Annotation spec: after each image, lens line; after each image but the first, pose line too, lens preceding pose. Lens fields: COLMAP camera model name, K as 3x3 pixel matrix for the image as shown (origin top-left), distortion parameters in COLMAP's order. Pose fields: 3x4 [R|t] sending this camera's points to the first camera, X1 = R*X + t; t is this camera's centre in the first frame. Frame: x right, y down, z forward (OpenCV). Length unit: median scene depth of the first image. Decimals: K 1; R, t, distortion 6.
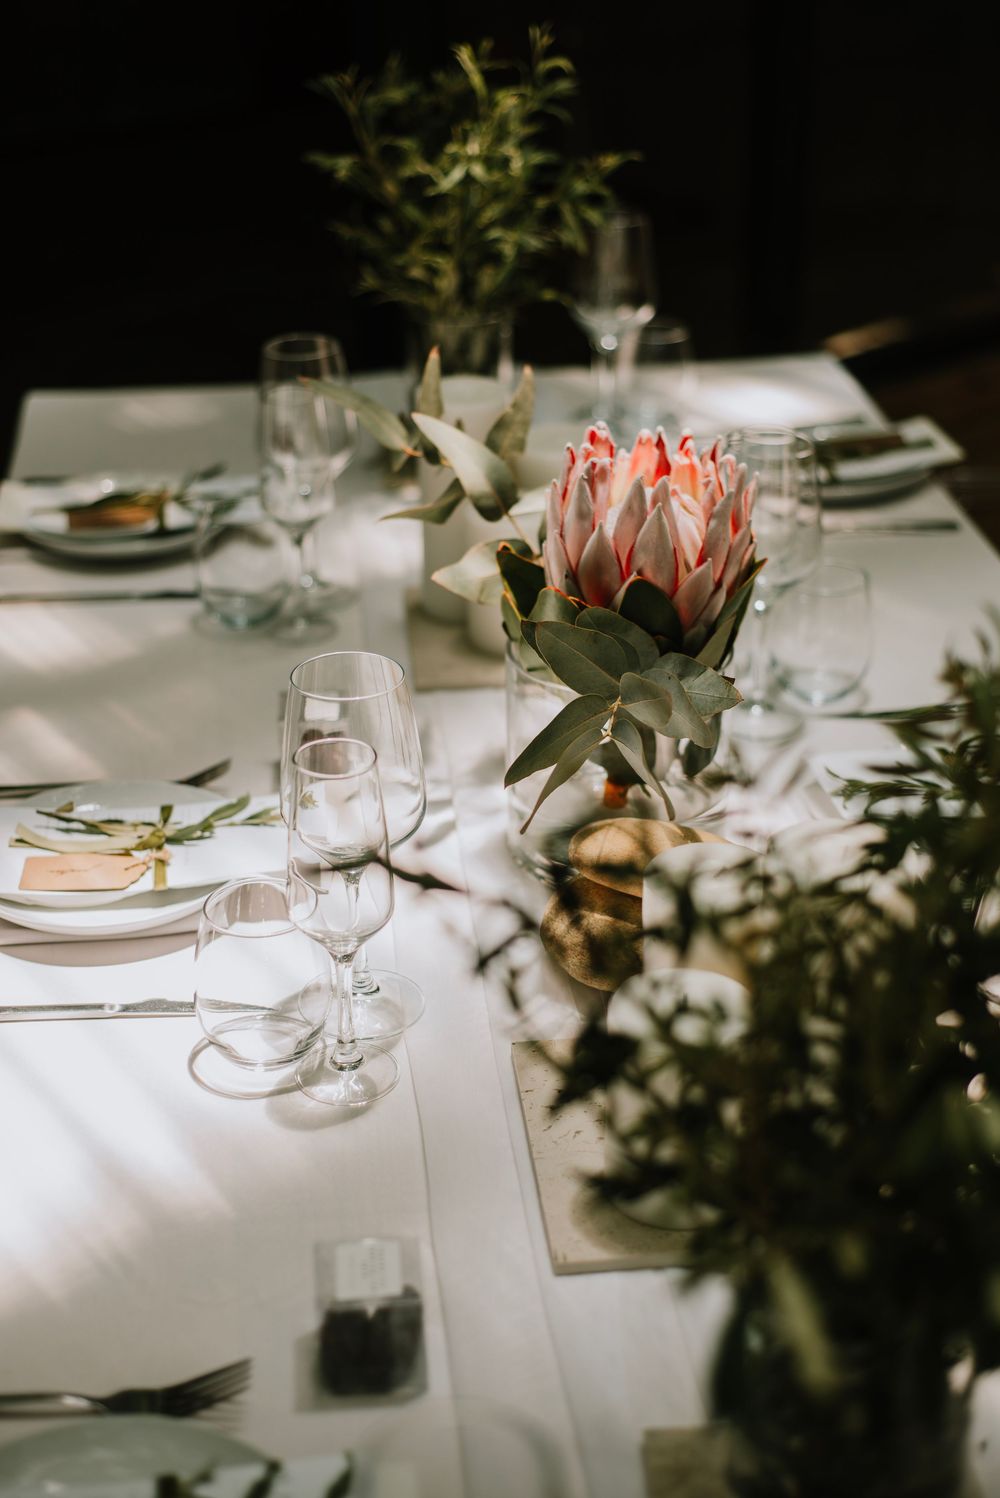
lens RADIAL K [[2149.2, 0, 500.0], [0, 2149.2, 749.0], [0, 0, 1]] dist [-0.000214, 0.105911]
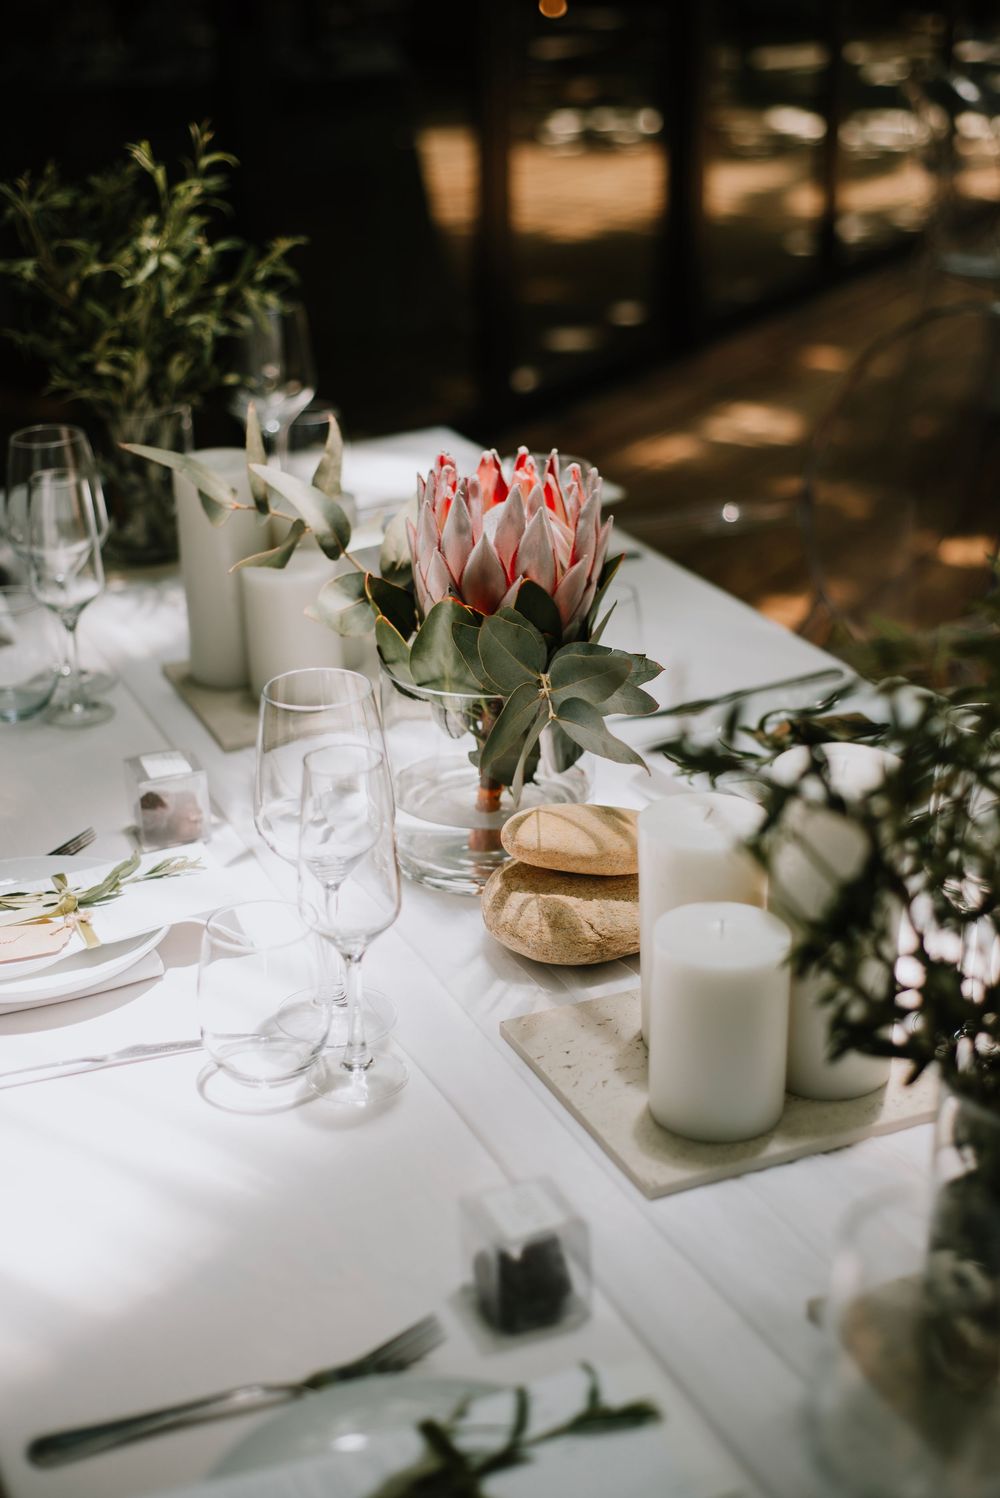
lens RADIAL K [[2130.0, 0, 500.0], [0, 2130.0, 749.0], [0, 0, 1]] dist [0.004241, -0.002207]
pose [[0.957783, -0.132487, 0.255145, -0.205307], [0.148459, 0.987926, -0.044305, 0.043401], [-0.246195, 0.080314, 0.965887, -0.012122]]
